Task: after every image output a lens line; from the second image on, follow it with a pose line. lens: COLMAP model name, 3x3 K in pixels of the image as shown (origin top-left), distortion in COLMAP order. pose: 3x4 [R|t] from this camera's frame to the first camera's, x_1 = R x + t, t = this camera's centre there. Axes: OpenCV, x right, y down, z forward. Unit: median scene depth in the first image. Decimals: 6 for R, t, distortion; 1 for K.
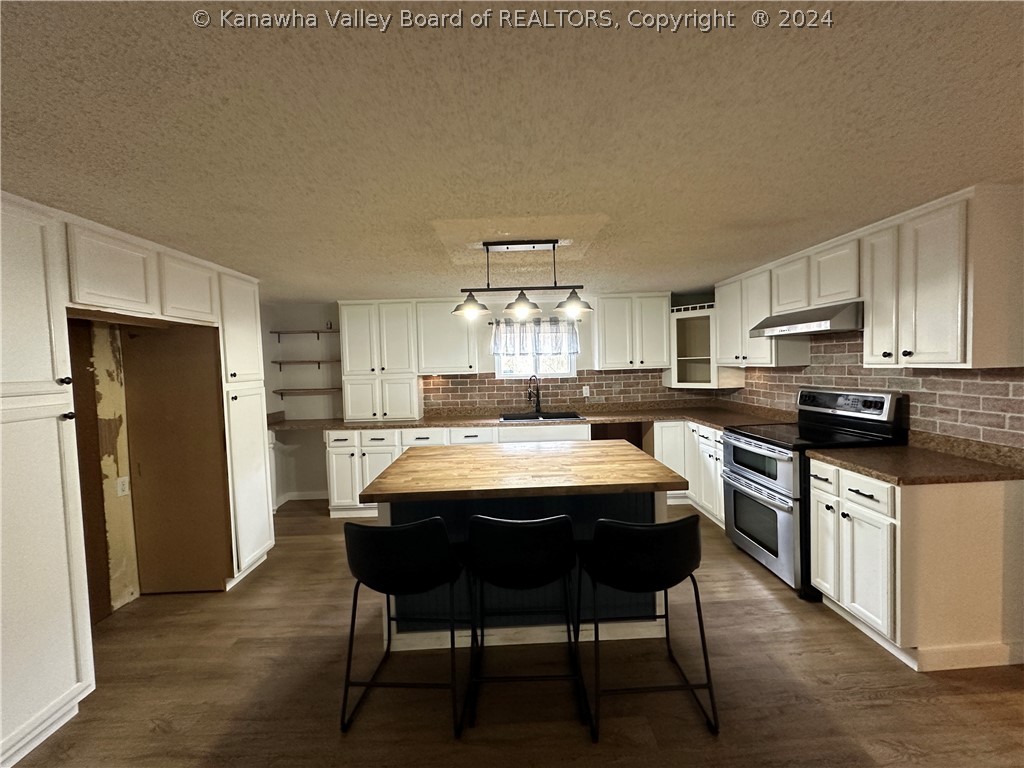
lens RADIAL K [[408.0, 0, 512.0], [0, 408.0, 383.0], [0, 0, 1]] dist [-0.002527, 0.000482]
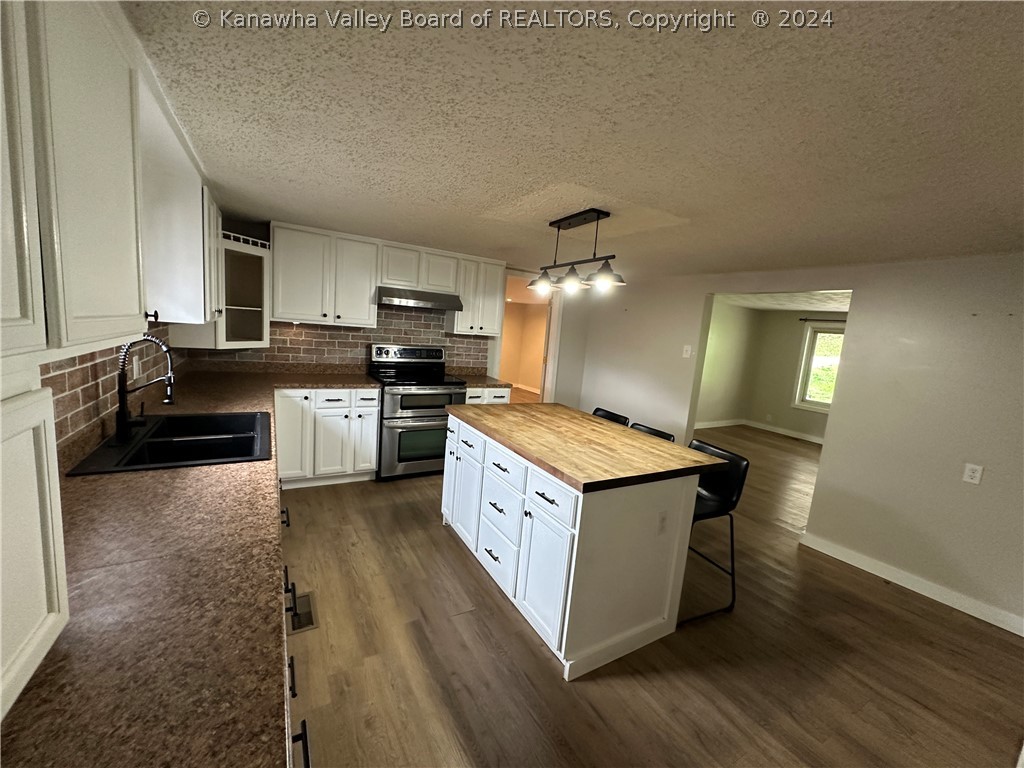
lens RADIAL K [[408.0, 0, 508.0], [0, 408.0, 389.1], [0, 0, 1]] dist [-0.002527, 0.000482]
pose [[-0.483662, -0.145616, 0.863057, -0.818468], [-0.027838, 0.988124, 0.151117, -0.072124], [-0.874812, 0.049064, -0.481971, 1.659176]]
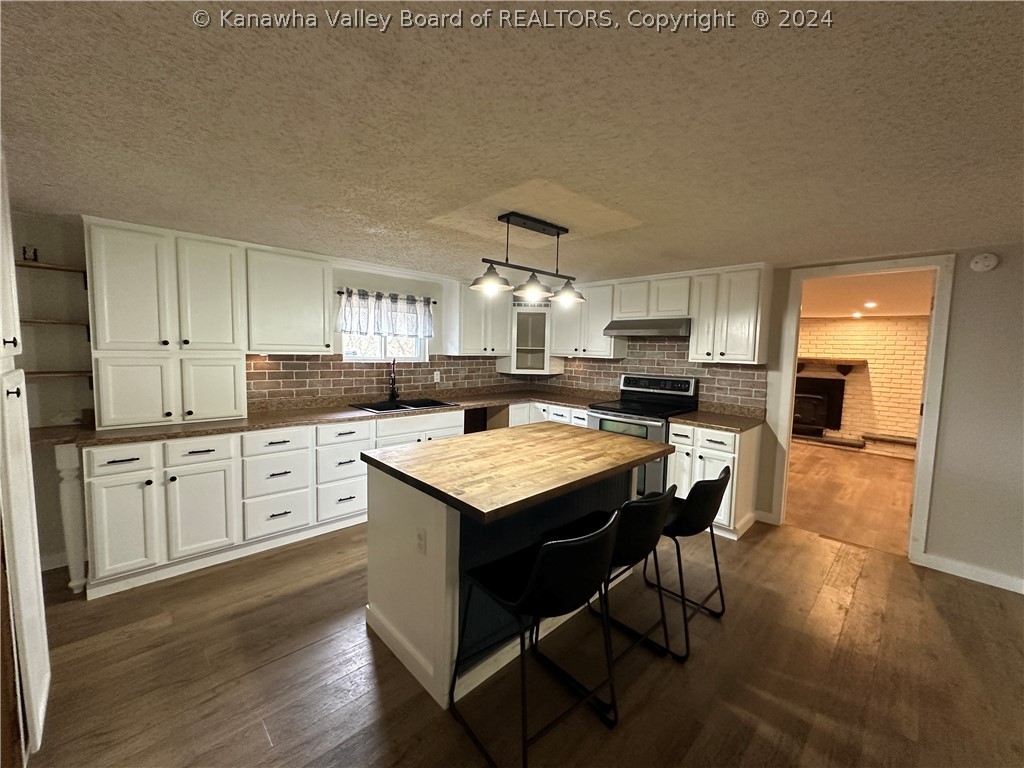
lens RADIAL K [[408.0, 0, 515.1], [0, 408.0, 384.0], [0, 0, 1]] dist [-0.002527, 0.000482]
pose [[0.729057, -0.013268, 0.684325, -0.669011], [-0.013606, 0.999334, 0.033870, 0.003969], [-0.684318, -0.034004, 0.728390, 0.322951]]
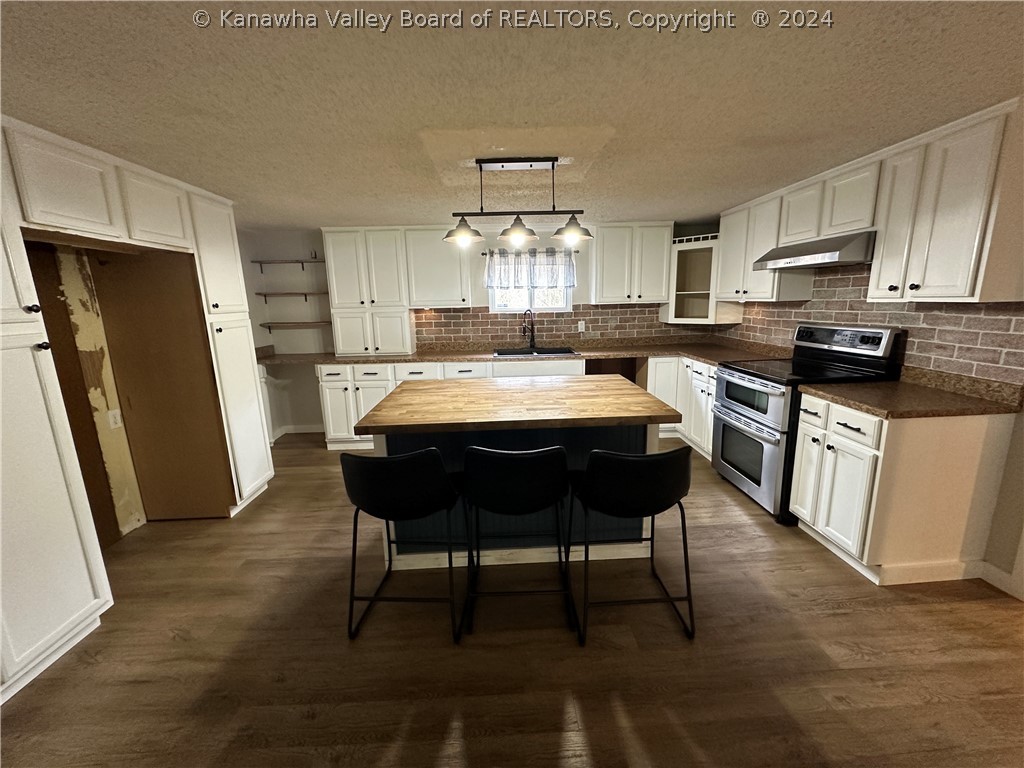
lens RADIAL K [[408.0, 0, 512.0], [0, 408.0, 383.5], [0, 0, 1]] dist [-0.002527, 0.000482]
pose [[0.999857, 0.003403, 0.016546, -0.003541], [-0.005929, 0.987884, 0.155078, 0.009258], [-0.015818, -0.155154, 0.987764, 0.018016]]
